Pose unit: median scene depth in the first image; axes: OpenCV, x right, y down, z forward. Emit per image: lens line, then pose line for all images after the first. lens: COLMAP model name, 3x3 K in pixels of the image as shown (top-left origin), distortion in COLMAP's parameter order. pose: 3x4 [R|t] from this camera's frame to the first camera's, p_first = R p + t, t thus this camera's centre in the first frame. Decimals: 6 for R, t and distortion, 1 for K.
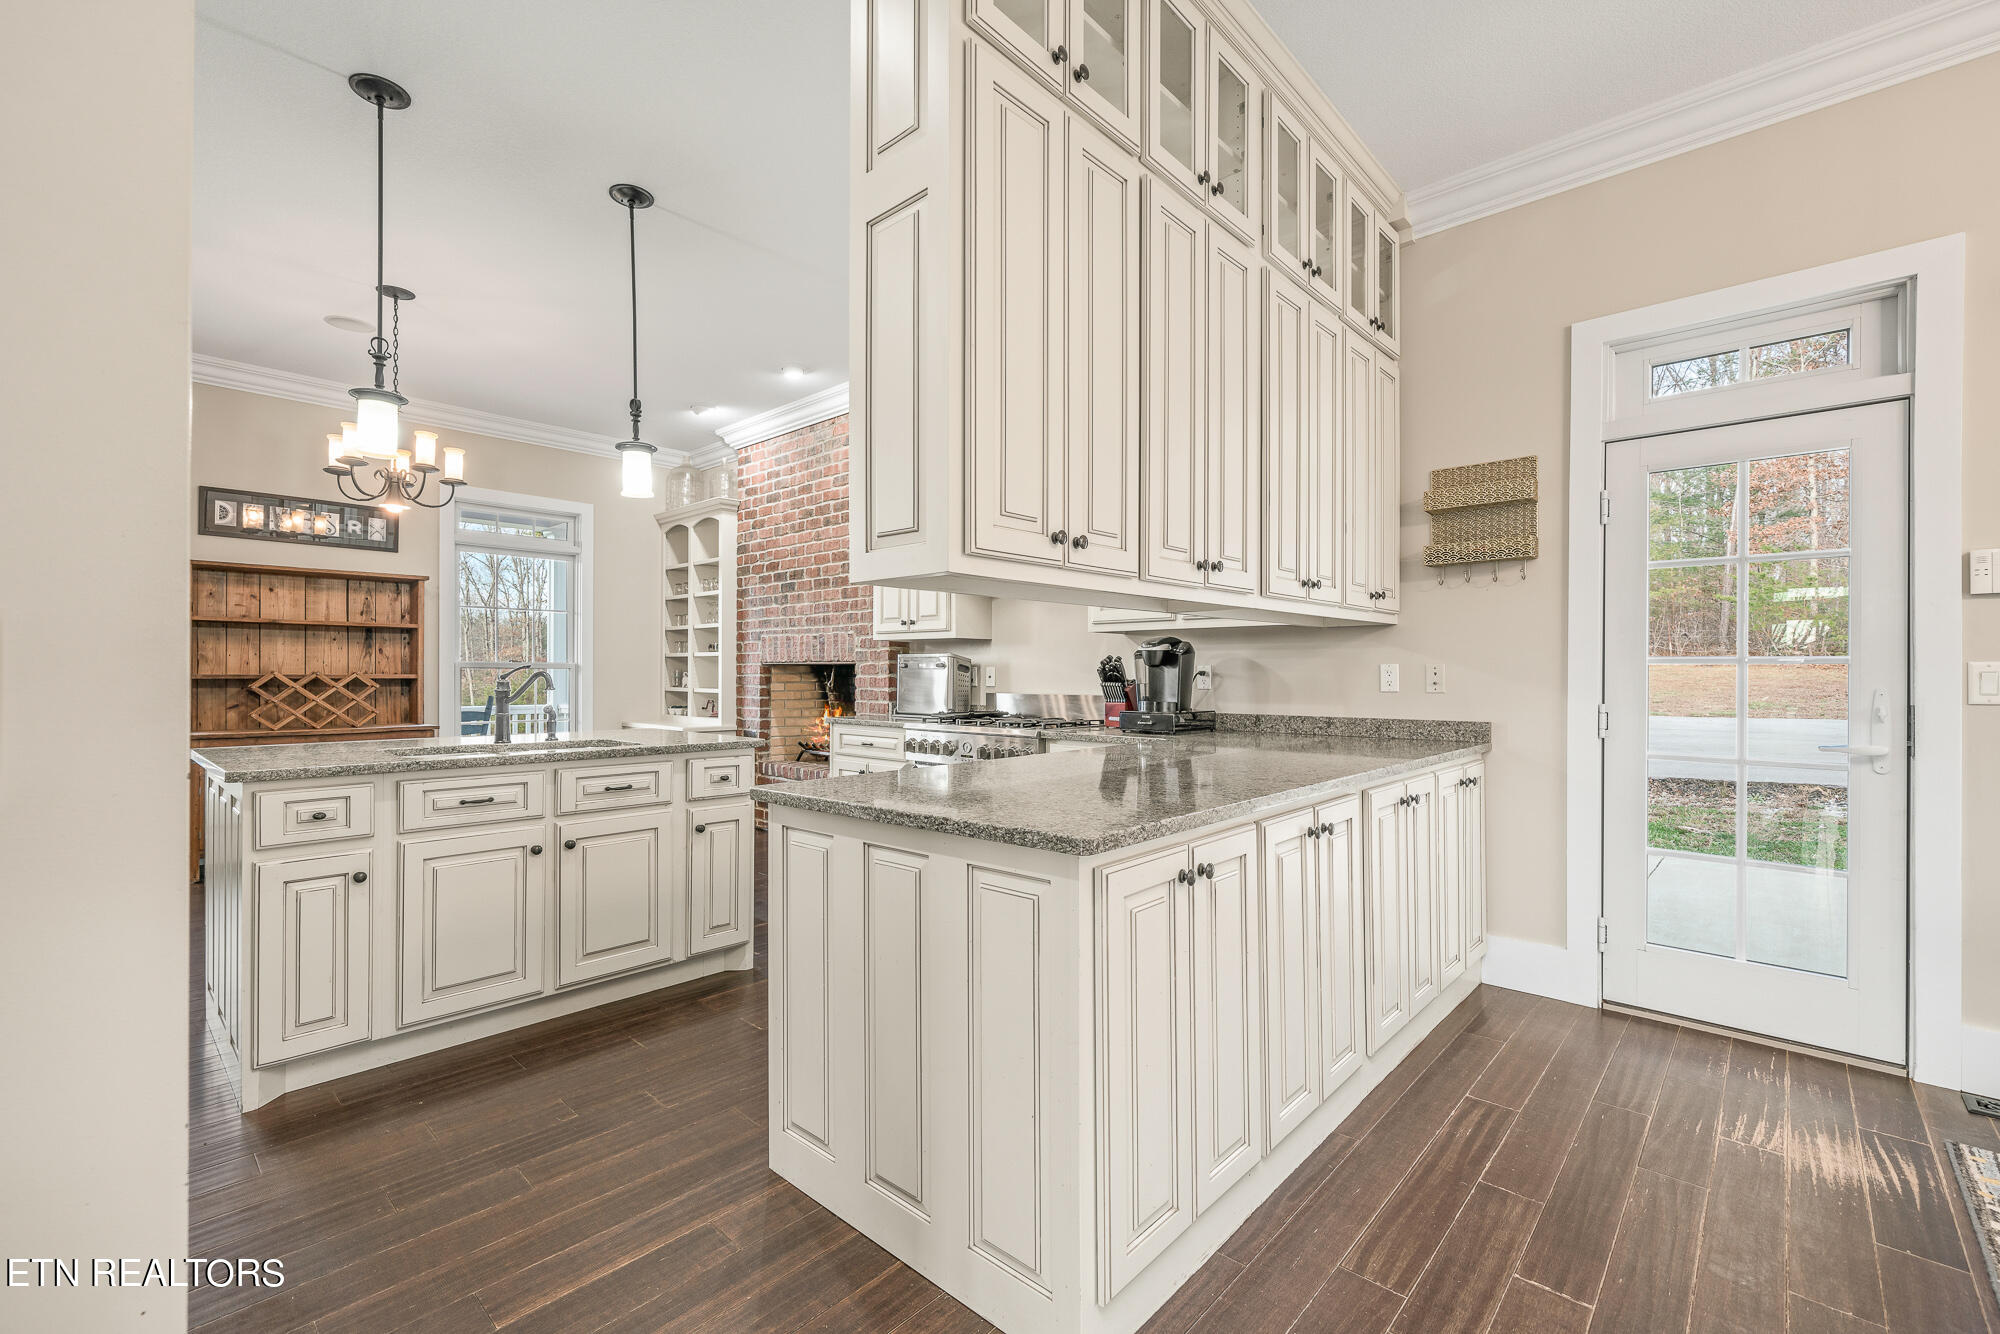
lens RADIAL K [[849.6, 0, 993.3], [0, 849.6, 667.1], [0, 0, 1]] dist [0.001362, -0.000006]
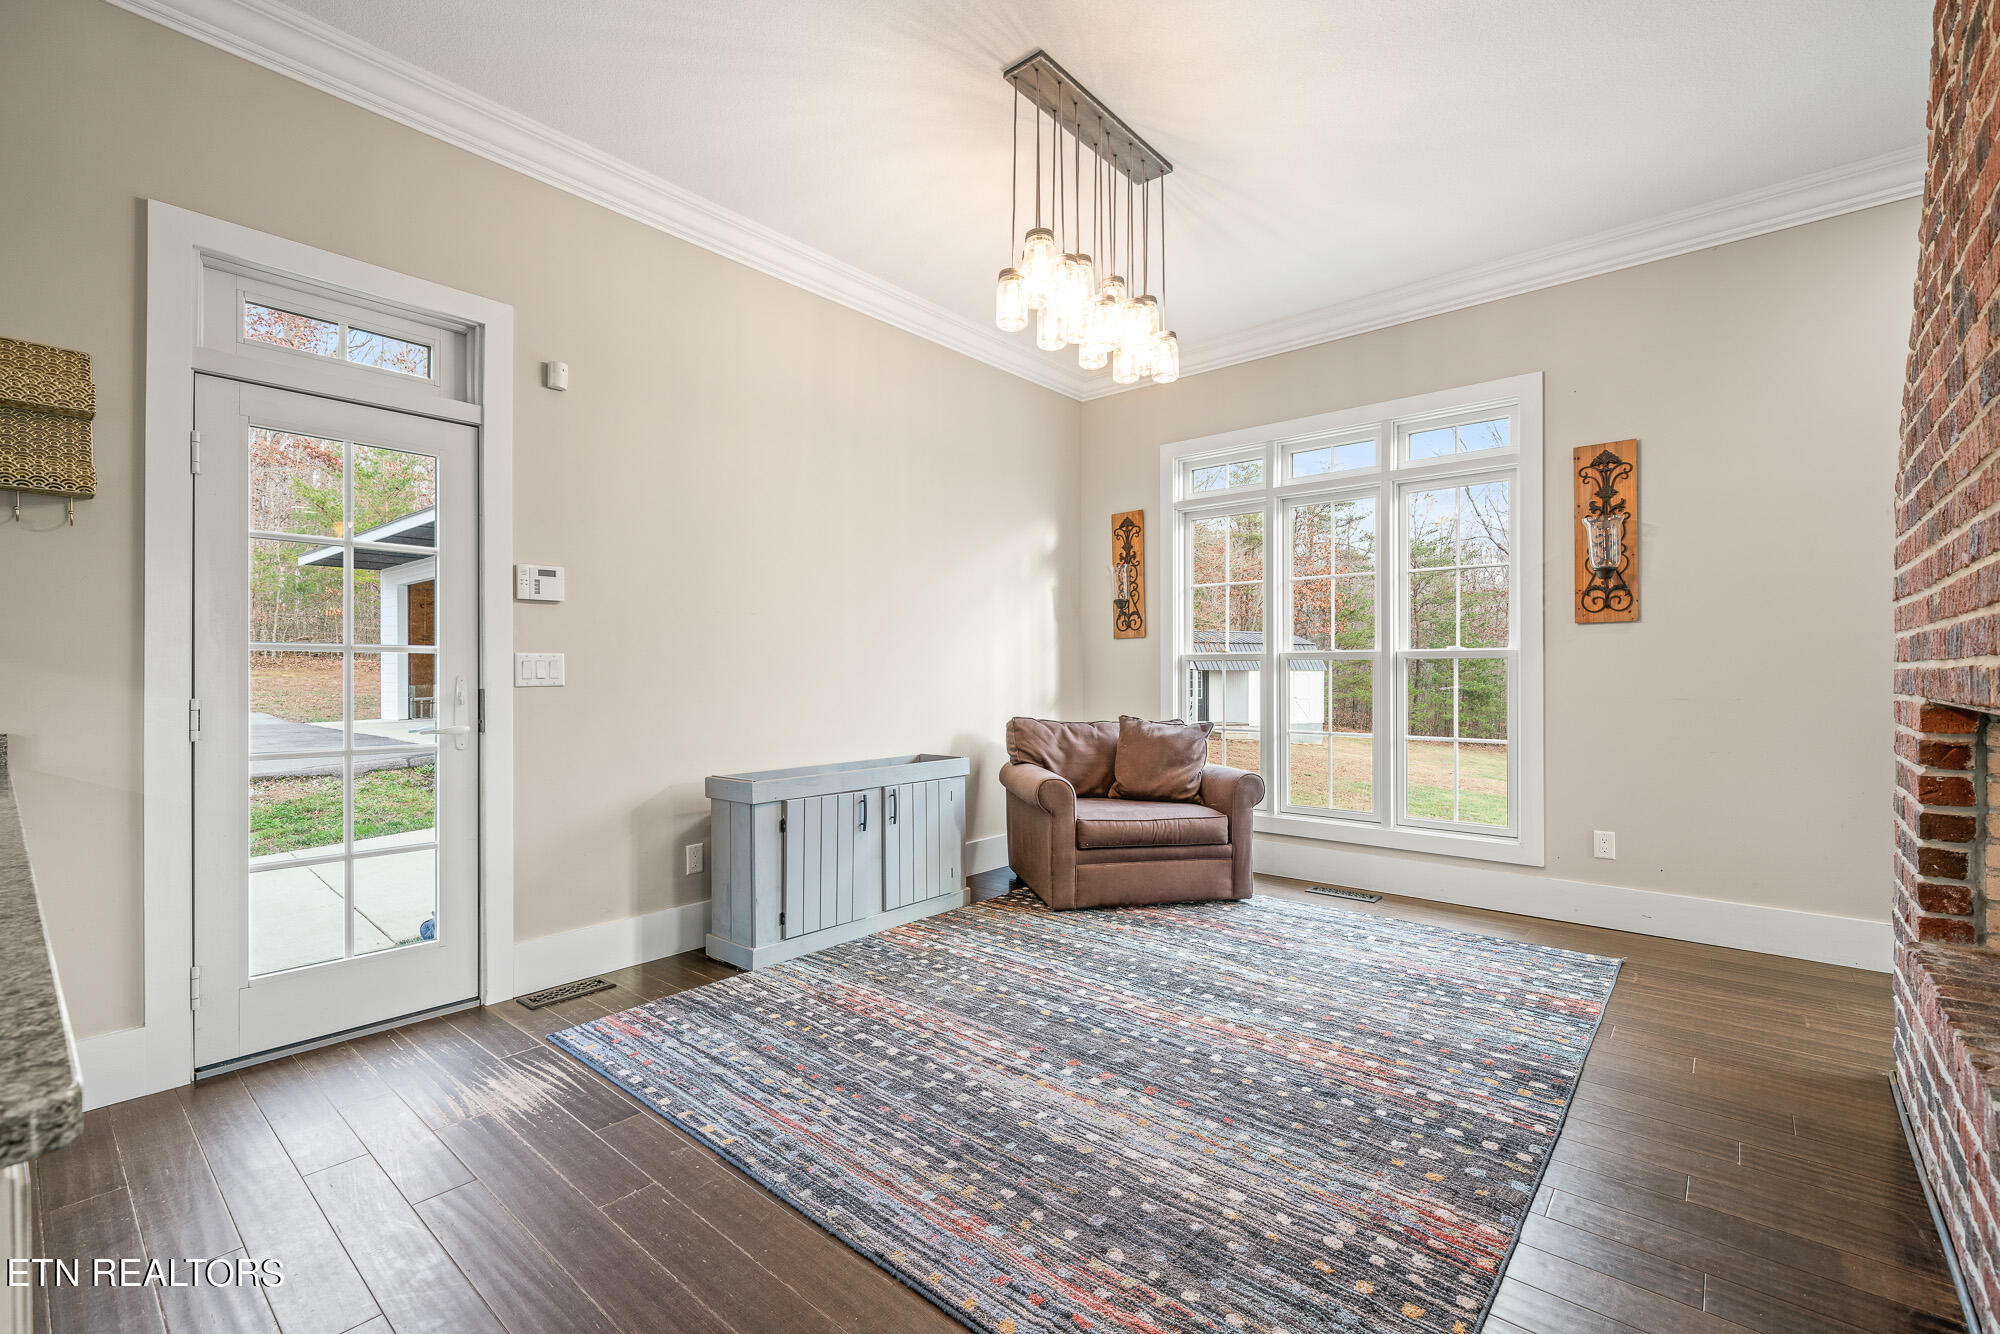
lens RADIAL K [[864.9, 0, 997.3], [0, 864.9, 669.9], [0, 0, 1]] dist [-0.000313, 0.000211]
pose [[-0.038083, -0.002067, 0.999272, -0.057914], [-0.006799, 0.999975, 0.001809, 0.004596], [-0.999251, -0.006725, -0.038096, 0.134335]]
